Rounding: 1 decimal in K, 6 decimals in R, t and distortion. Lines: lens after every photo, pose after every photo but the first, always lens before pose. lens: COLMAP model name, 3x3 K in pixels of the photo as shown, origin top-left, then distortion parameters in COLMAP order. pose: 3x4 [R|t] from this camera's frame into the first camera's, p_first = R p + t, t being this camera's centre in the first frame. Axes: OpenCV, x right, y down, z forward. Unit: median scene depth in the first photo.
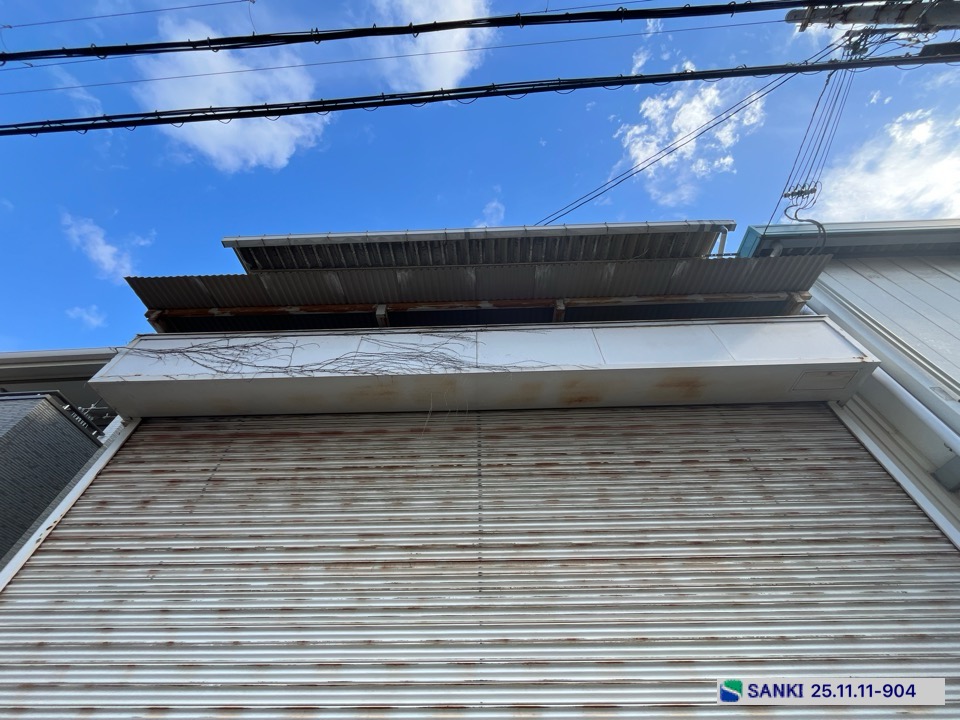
lens RADIAL K [[389.5, 0, 476.5], [0, 389.5, 361.0], [0, 0, 1]] dist [-0.002898, -0.000142]
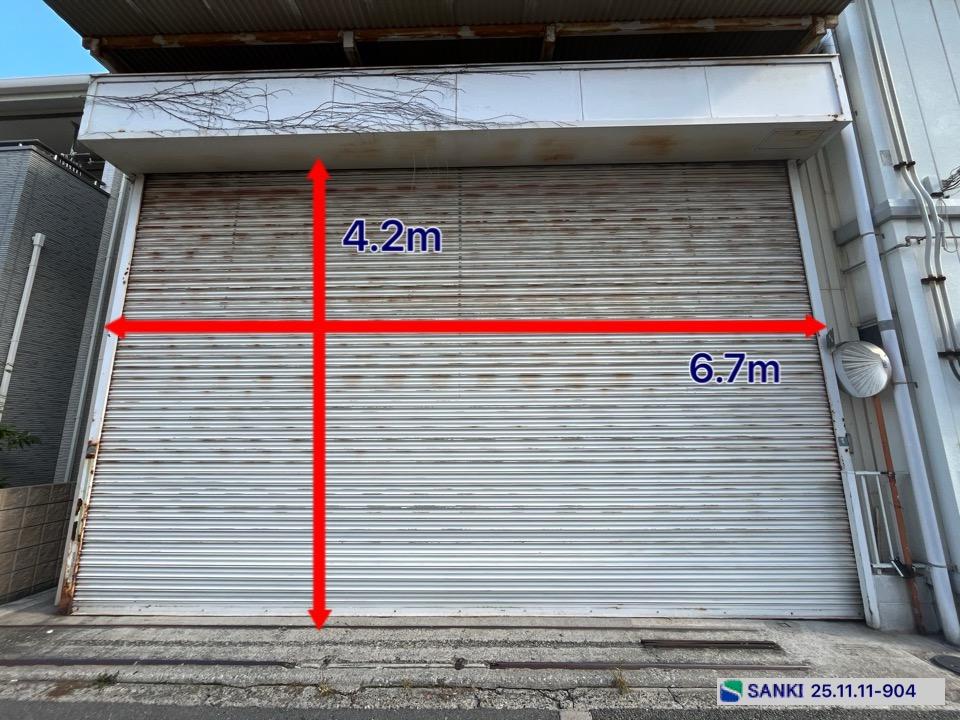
lens RADIAL K [[389.5, 0, 477.0], [0, 389.5, 360.7], [0, 0, 1]] dist [-0.002898, -0.000142]
pose [[0.999965, -0.001545, 0.008224, 0.051969], [-0.003855, 0.787308, 0.616548, -0.136630], [-0.007427, -0.616559, 0.787274, -0.197776]]
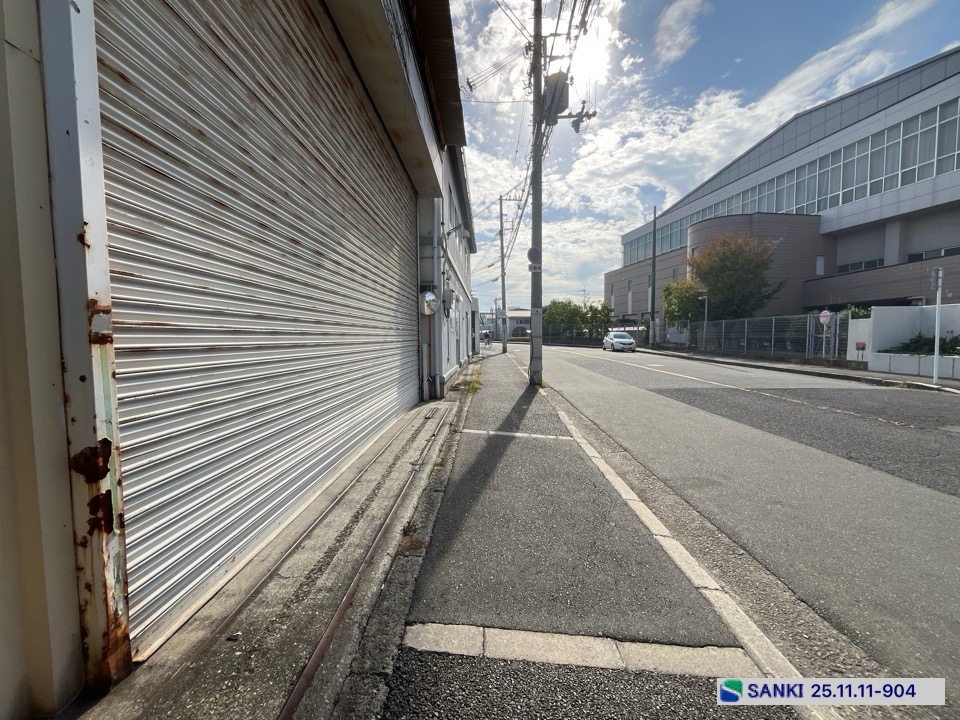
lens RADIAL K [[389.5, 0, 476.7], [0, 389.5, 361.8], [0, 0, 1]] dist [-0.002898, -0.000142]
pose [[-0.003921, -0.060449, 0.998164, -1.533390], [-0.749413, 0.661063, 0.037090, 0.460932], [-0.662091, -0.747891, -0.047893, 0.243787]]
